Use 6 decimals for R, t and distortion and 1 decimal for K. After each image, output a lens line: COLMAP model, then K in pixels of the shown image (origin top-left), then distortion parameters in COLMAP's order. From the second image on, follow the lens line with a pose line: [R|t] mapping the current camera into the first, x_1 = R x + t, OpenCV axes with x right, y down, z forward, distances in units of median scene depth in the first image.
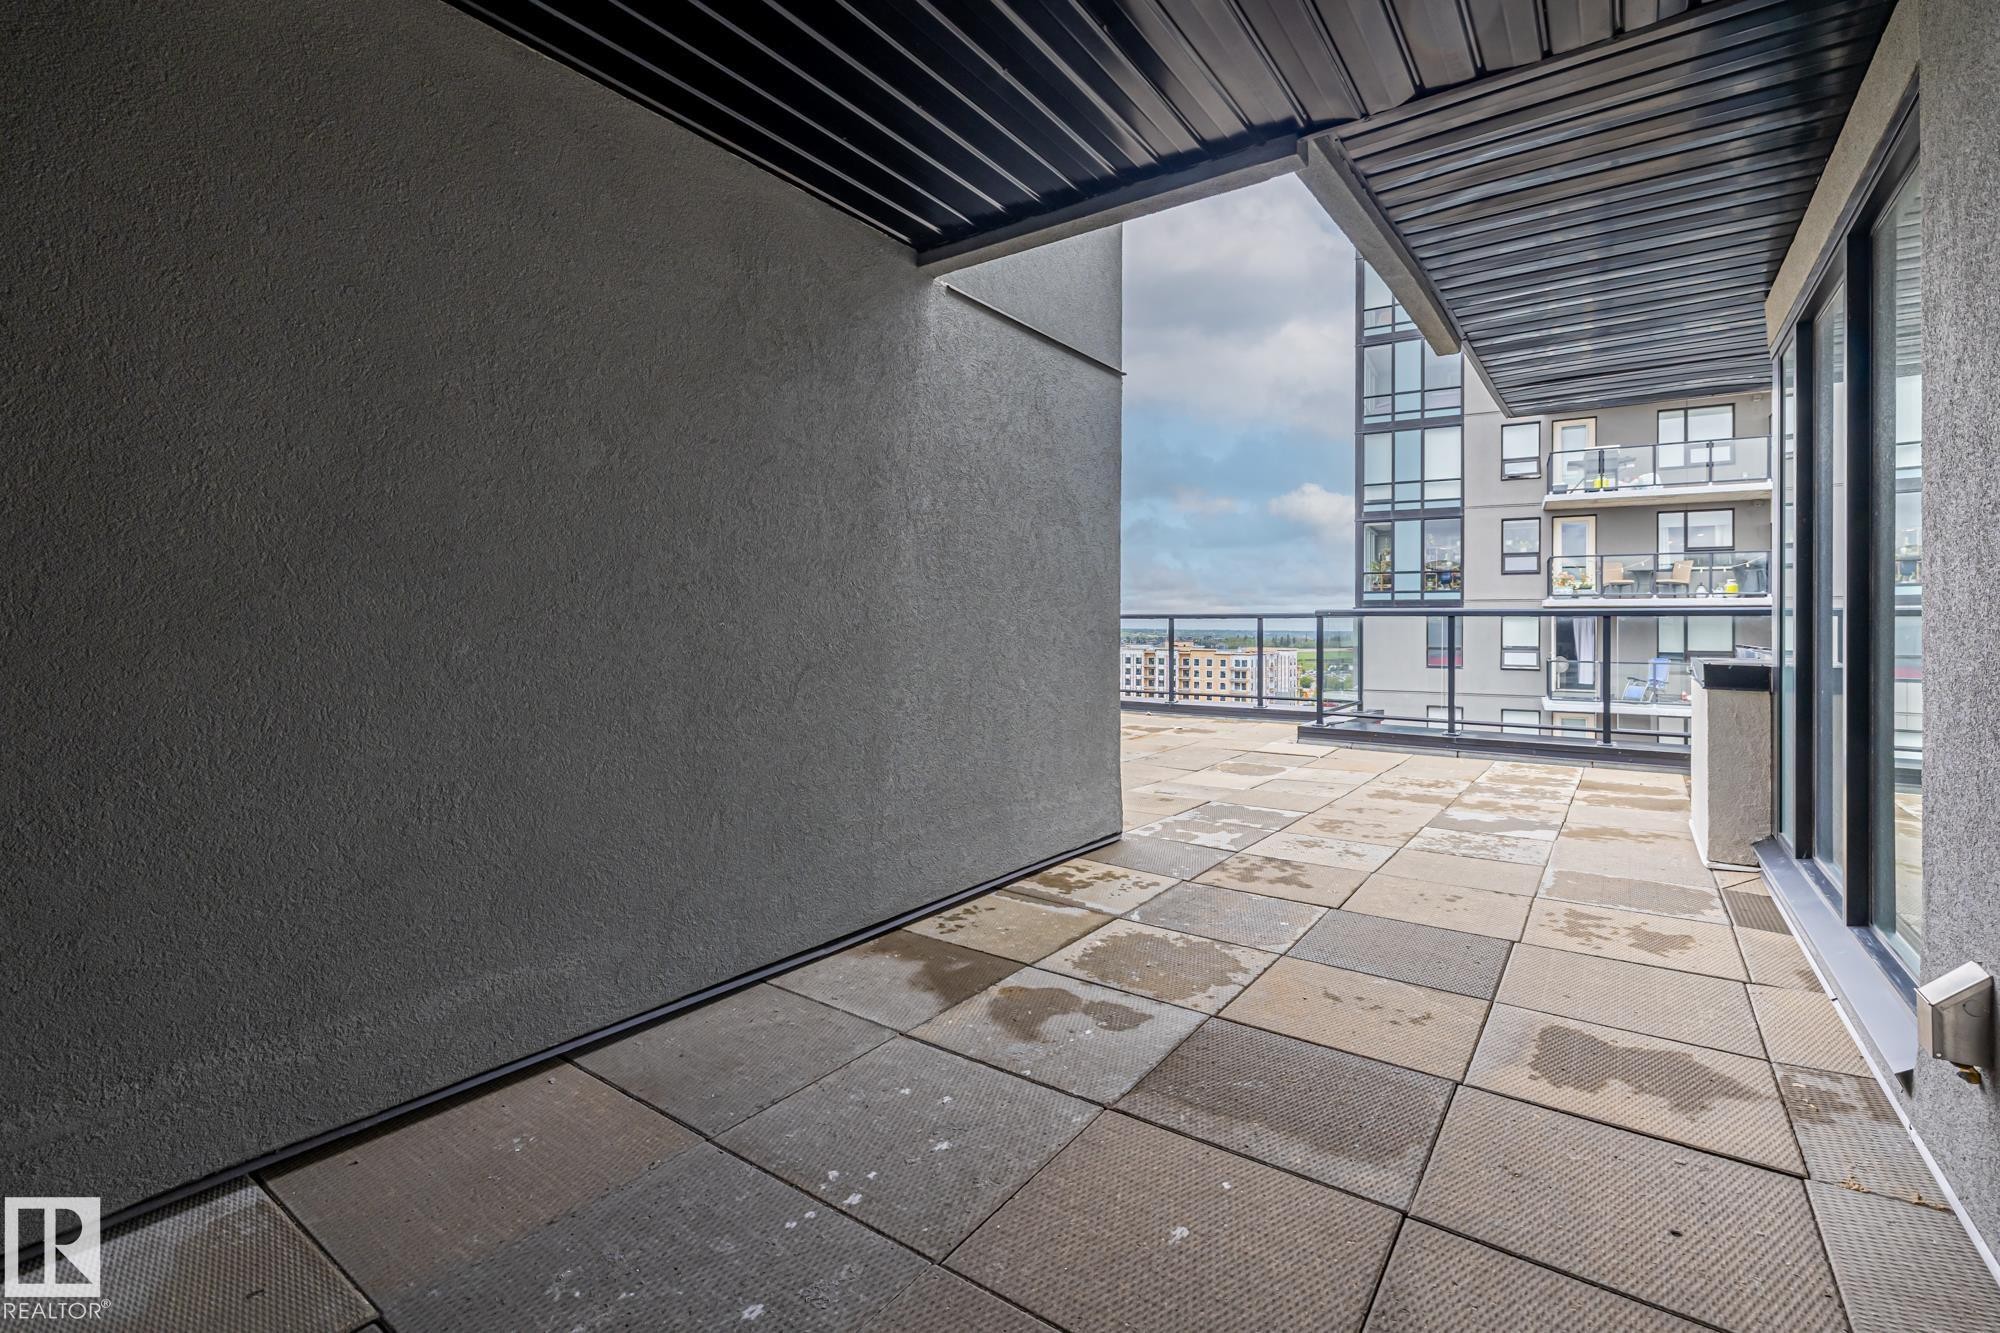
lens RADIAL K [[855.5, 0, 995.7], [0, 855.5, 622.2], [0, 0, 1]] dist [0.001077, 0.000026]
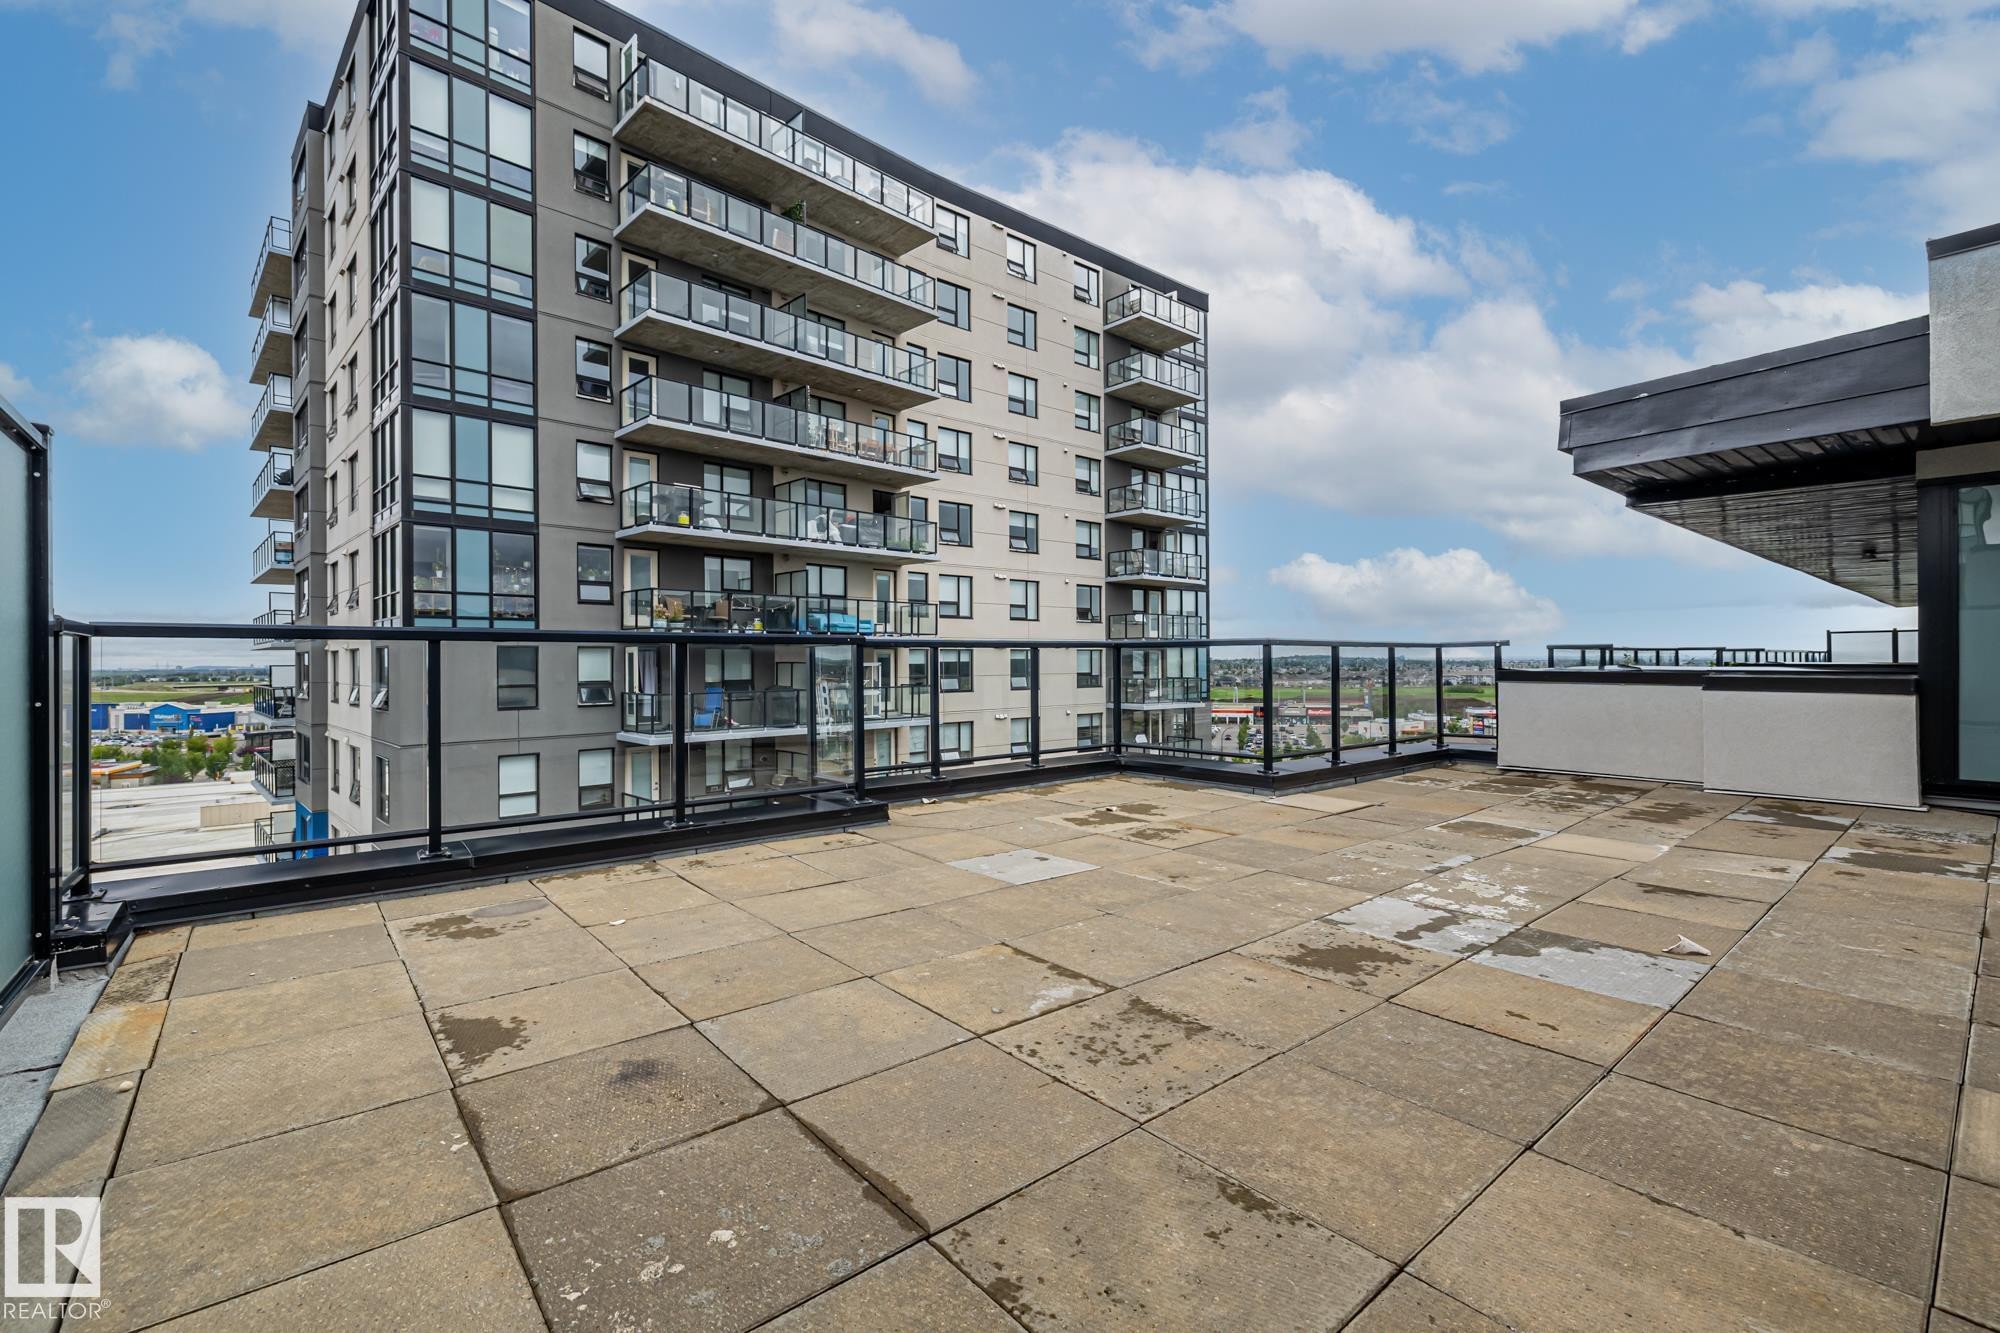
lens RADIAL K [[855.5, 0, 995.7], [0, 855.5, 622.2], [0, 0, 1]] dist [0.001077, 0.000026]
pose [[0.245584, 0.031923, 0.968849, -0.173822], [0.008695, 0.999345, -0.035132, -0.000147], [-0.969336, 0.017052, 0.245146, 0.341950]]
